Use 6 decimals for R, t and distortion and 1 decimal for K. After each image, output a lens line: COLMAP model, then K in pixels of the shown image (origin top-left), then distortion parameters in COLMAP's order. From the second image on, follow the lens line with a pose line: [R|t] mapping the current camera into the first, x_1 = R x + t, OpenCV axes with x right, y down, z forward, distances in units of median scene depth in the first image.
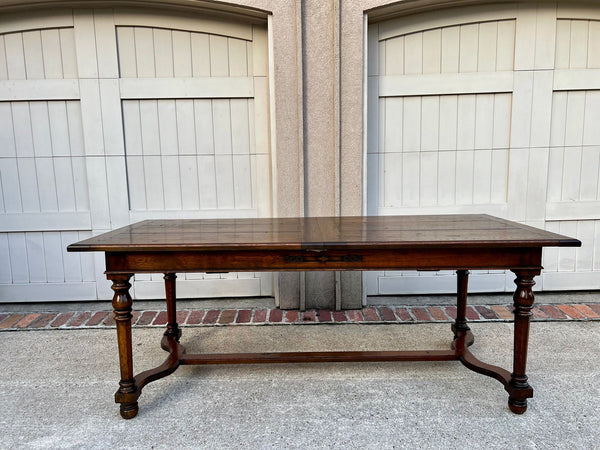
lens RADIAL K [[451.3, 0, 299.3], [0, 451.3, 228.3], [0, 0, 1]] dist [0.051310, -0.061014]
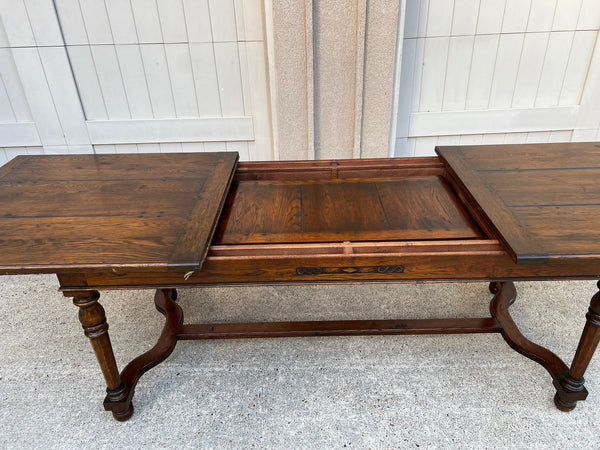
lens RADIAL K [[451.3, 0, 303.7], [0, 451.3, 227.3], [0, 0, 1]] dist [0.051310, -0.061014]
pose [[0.999956, -0.009338, -0.000059, -0.007805], [0.008694, 0.928692, 0.370749, -0.167417], [-0.003407, -0.370734, 0.928733, 0.235996]]
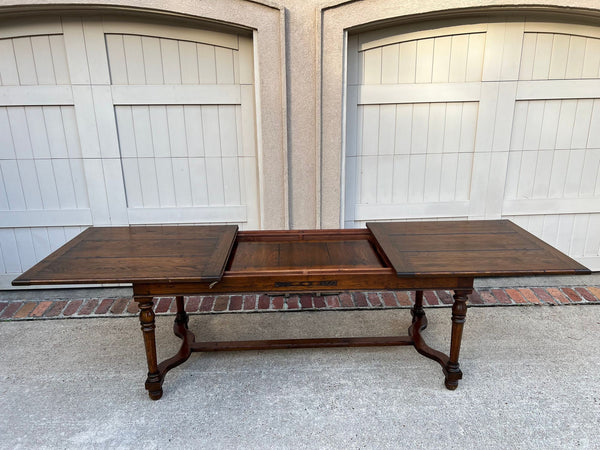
lens RADIAL K [[451.3, 0, 305.2], [0, 451.3, 228.2], [0, 0, 1]] dist [0.051310, -0.061014]
pose [[0.998987, -0.003592, 0.044856, 0.002079], [-0.003399, 0.987939, 0.154808, -0.174514], [-0.044871, -0.154804, 0.986926, -0.107672]]
